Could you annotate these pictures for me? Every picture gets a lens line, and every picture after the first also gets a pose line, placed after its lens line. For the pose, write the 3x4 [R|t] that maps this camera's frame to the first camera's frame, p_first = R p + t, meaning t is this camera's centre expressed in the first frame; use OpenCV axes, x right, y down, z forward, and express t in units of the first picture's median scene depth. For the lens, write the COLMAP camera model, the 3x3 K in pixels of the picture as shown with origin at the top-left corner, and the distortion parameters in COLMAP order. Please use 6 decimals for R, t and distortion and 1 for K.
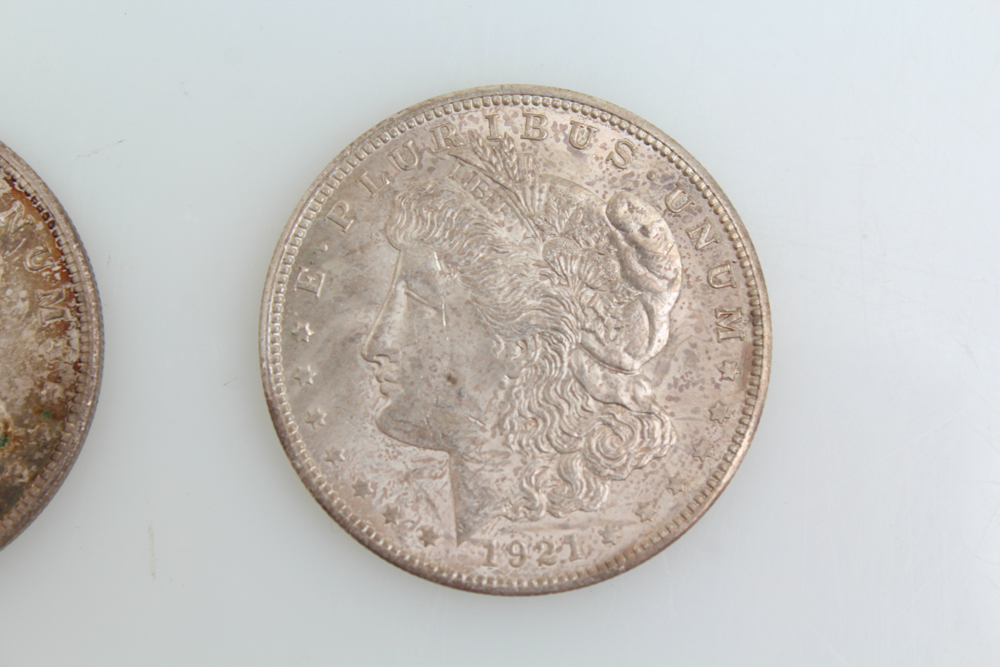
lens RADIAL K [[1681.9, 0, 501.3], [0, 1681.9, 329.5], [0, 0, 1]] dist [0.018528, 0.000000]
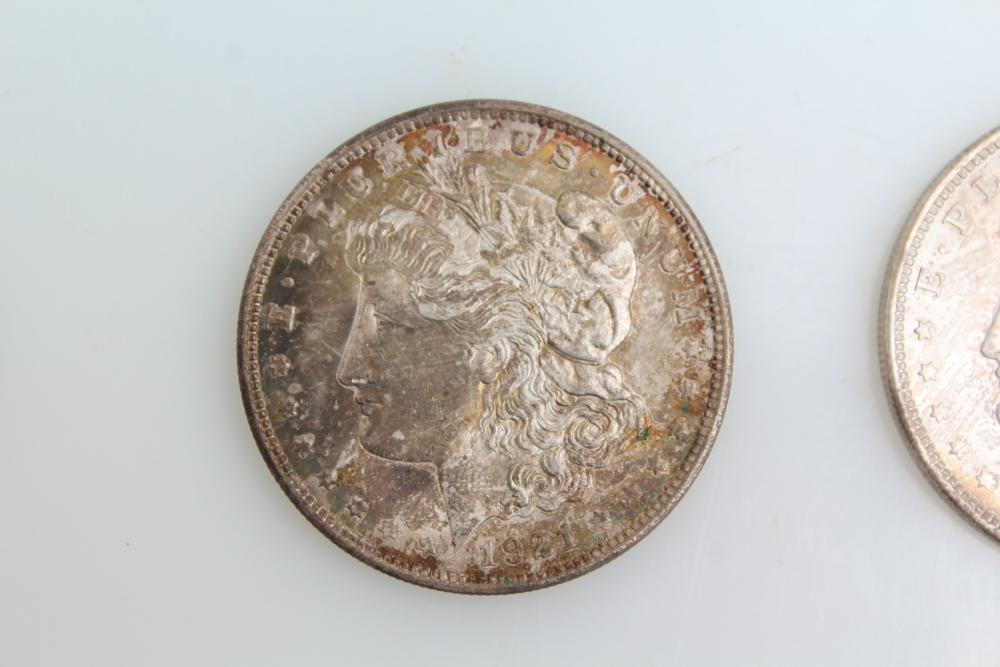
lens RADIAL K [[1681.9, 0, 490.0], [0, 1681.9, 336.1], [0, 0, 1]] dist [0.018528, 0.000000]
pose [[0.999961, -0.003105, 0.008265, -0.398240], [0.003064, 0.999983, 0.004874, -0.000805], [-0.008280, -0.004849, 0.999954, -0.045117]]
